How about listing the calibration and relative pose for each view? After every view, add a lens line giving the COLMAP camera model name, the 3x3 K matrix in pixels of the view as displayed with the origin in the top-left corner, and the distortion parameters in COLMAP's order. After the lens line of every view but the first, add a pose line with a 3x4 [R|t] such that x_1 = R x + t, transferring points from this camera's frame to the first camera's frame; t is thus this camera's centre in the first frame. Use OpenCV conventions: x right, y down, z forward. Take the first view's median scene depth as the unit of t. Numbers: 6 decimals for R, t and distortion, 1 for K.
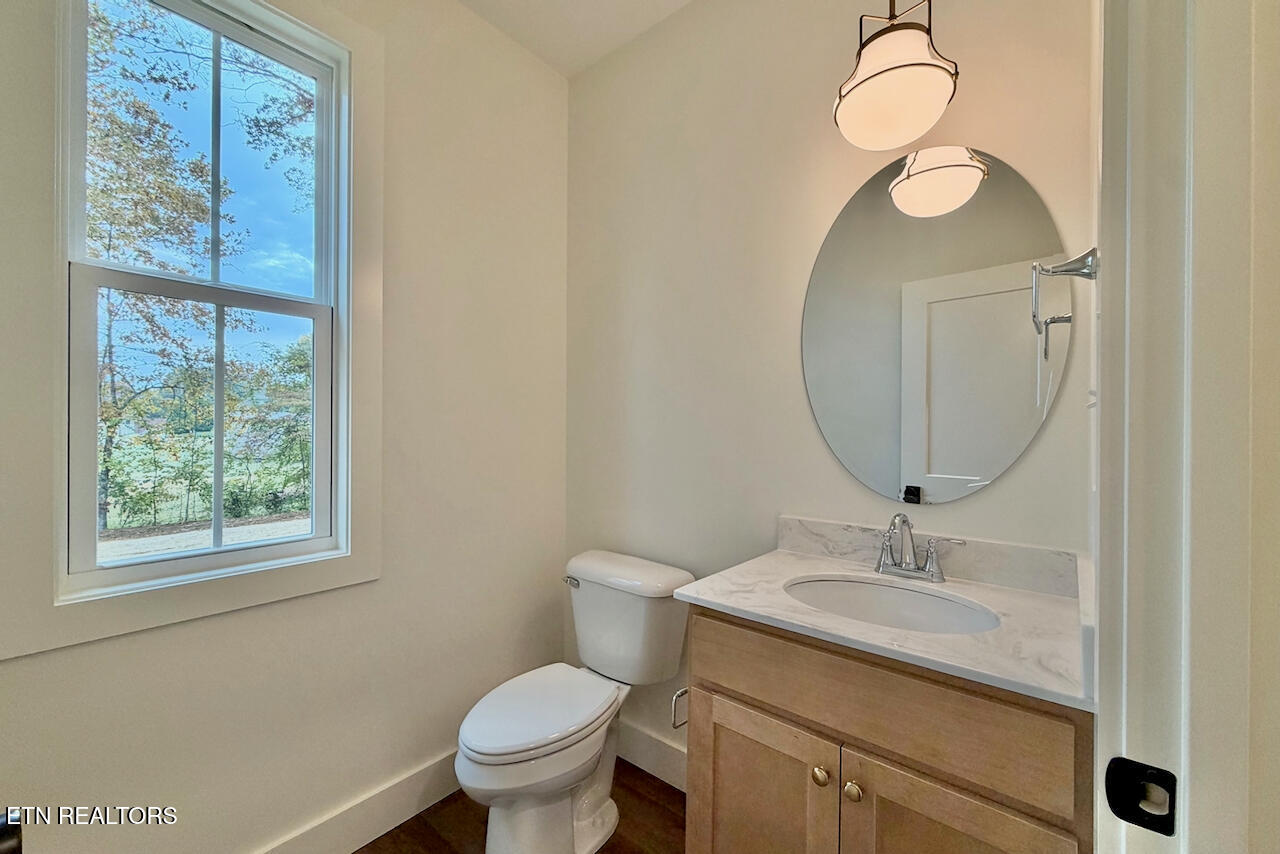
lens RADIAL K [[508.3, 0, 635.7], [0, 508.3, 429.2], [0, 0, 1]] dist [0.001201, 0.000044]
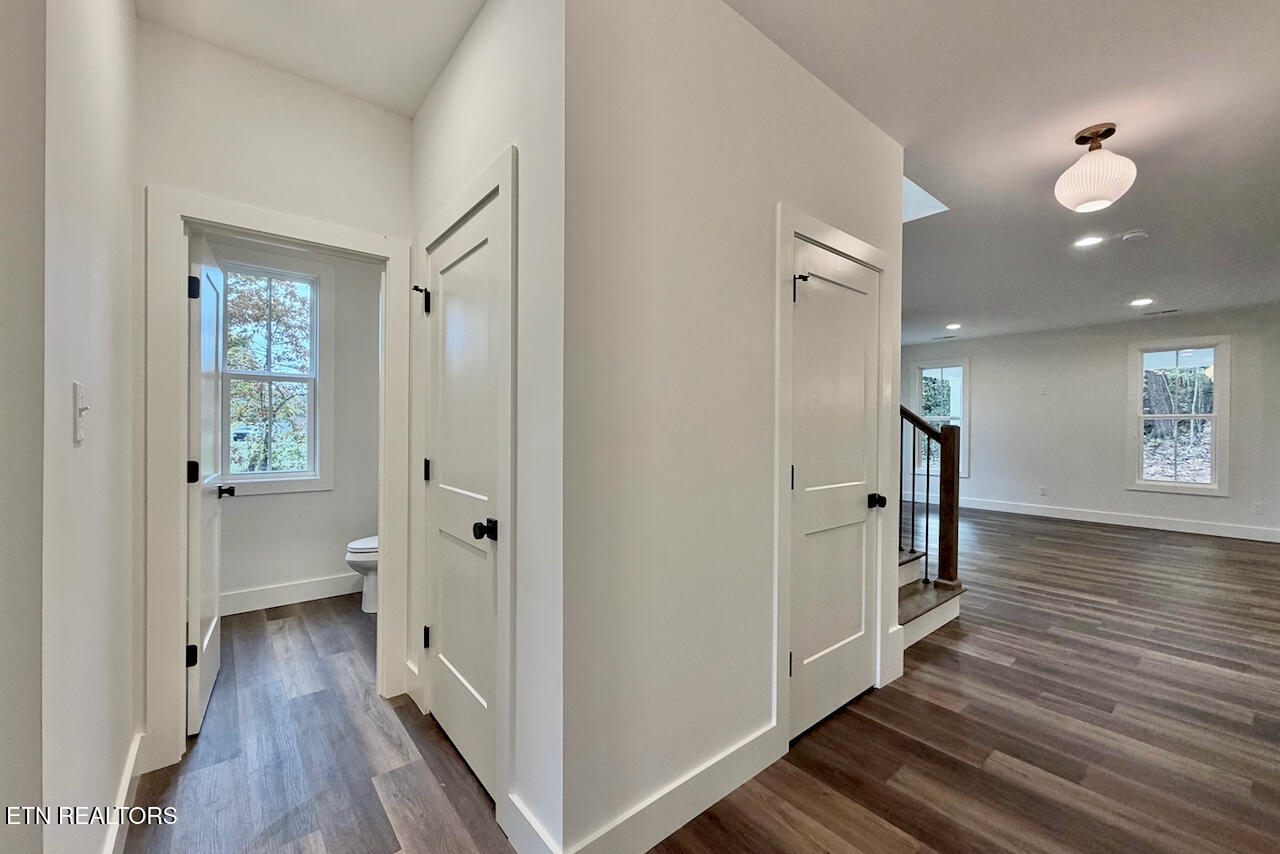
lens RADIAL K [[508.3, 0, 635.7], [0, 508.3, 429.2], [0, 0, 1]] dist [0.001201, 0.000044]
pose [[0.982919, 0.003254, -0.184010, 0.136703], [-0.002783, 0.999992, 0.002819, -0.000525], [0.184018, -0.002259, 0.982920, -0.112247]]
